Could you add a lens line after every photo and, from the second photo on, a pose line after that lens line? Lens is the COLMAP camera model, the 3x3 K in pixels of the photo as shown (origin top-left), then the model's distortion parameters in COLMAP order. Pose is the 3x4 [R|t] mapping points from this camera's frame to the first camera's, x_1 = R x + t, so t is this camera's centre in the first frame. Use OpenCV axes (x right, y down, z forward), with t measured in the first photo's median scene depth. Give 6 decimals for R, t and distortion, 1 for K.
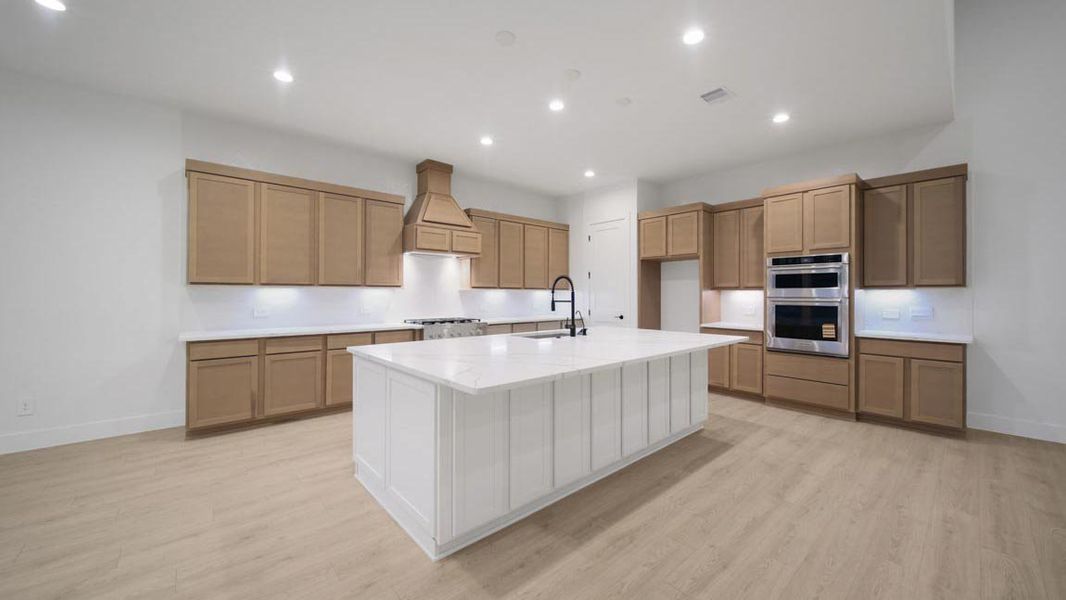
lens RADIAL K [[393.6, 0, 553.9], [0, 393.6, 294.7], [0, 0, 1]] dist [0.002399, -0.001104]
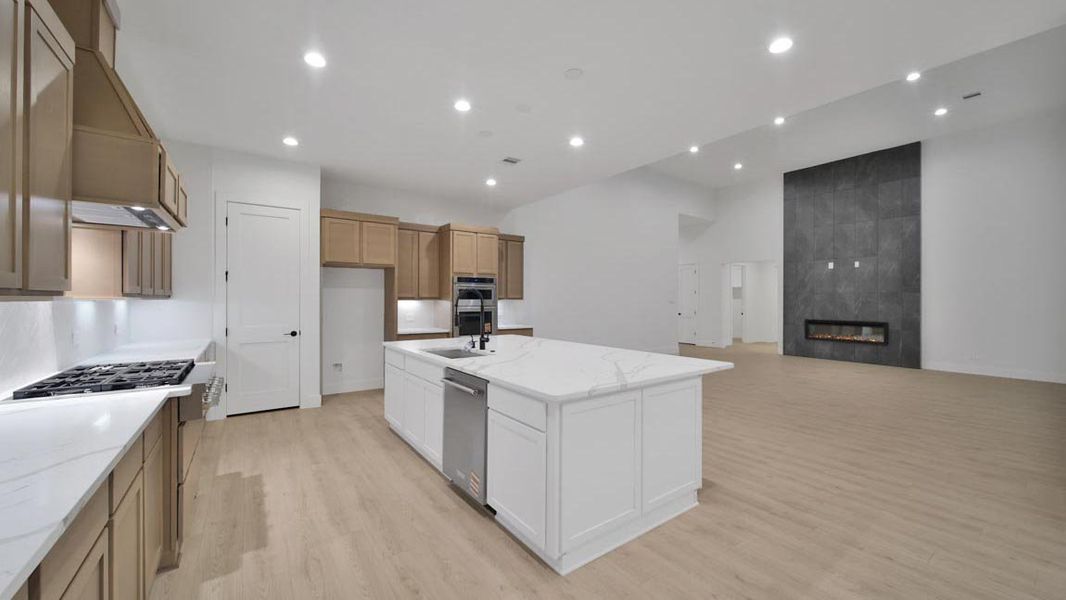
lens RADIAL K [[393.6, 0, 516.7], [0, 393.6, 302.6], [0, 0, 1]] dist [0.002399, -0.001104]
pose [[0.159840, -0.003508, 0.987137, -0.818558], [0.001354, 0.999994, 0.003335, -0.010743], [-0.987142, 0.000804, 0.159844, 0.662191]]
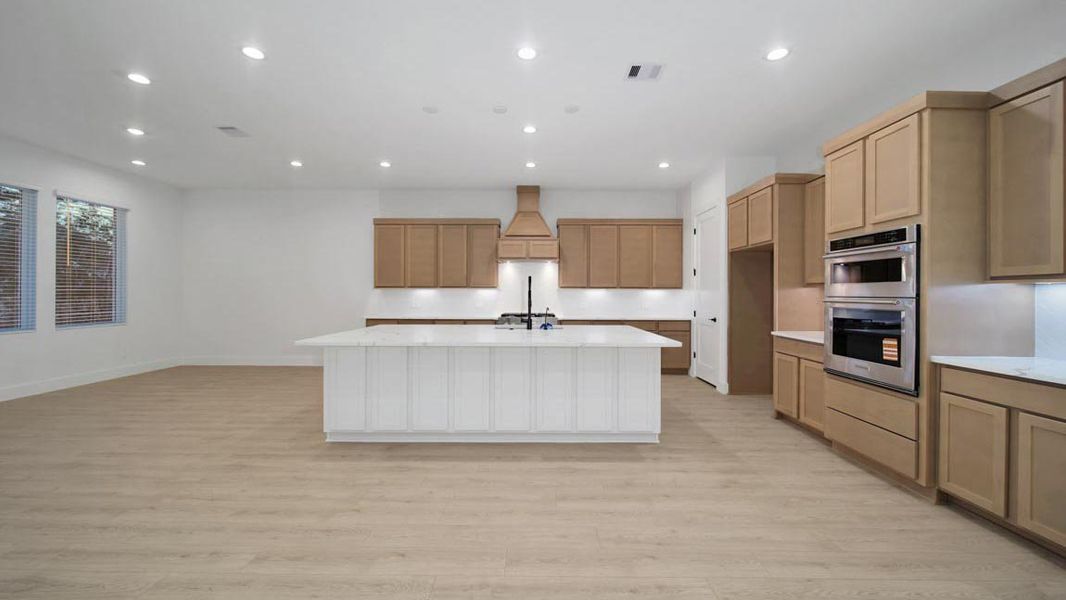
lens RADIAL K [[393.6, 0, 540.5], [0, 393.6, 294.9], [0, 0, 1]] dist [0.002399, -0.001104]
pose [[0.737380, 0.002369, -0.675474, 0.727884], [-0.002300, 0.999997, 0.000997, 0.004422], [0.675474, 0.000819, 0.737383, 0.151447]]
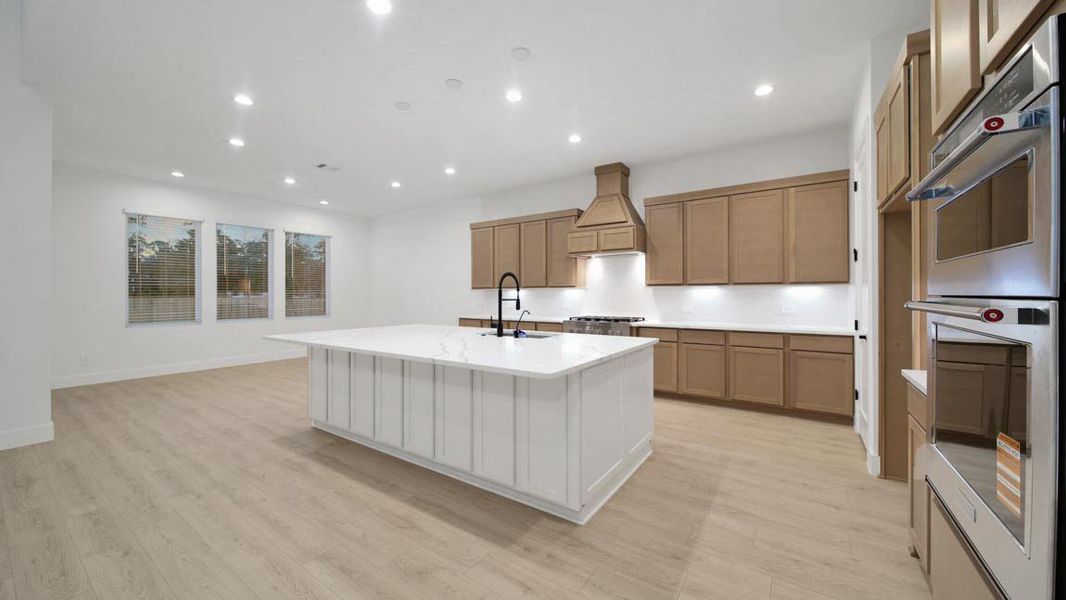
lens RADIAL K [[393.6, 0, 537.4], [0, 393.6, 294.4], [0, 0, 1]] dist [0.002399, -0.001104]
pose [[0.214637, 0.000124, -0.976694, 0.862118], [0.004407, 0.999990, 0.001095, 0.001868], [0.976684, -0.004539, 0.214635, 0.761479]]
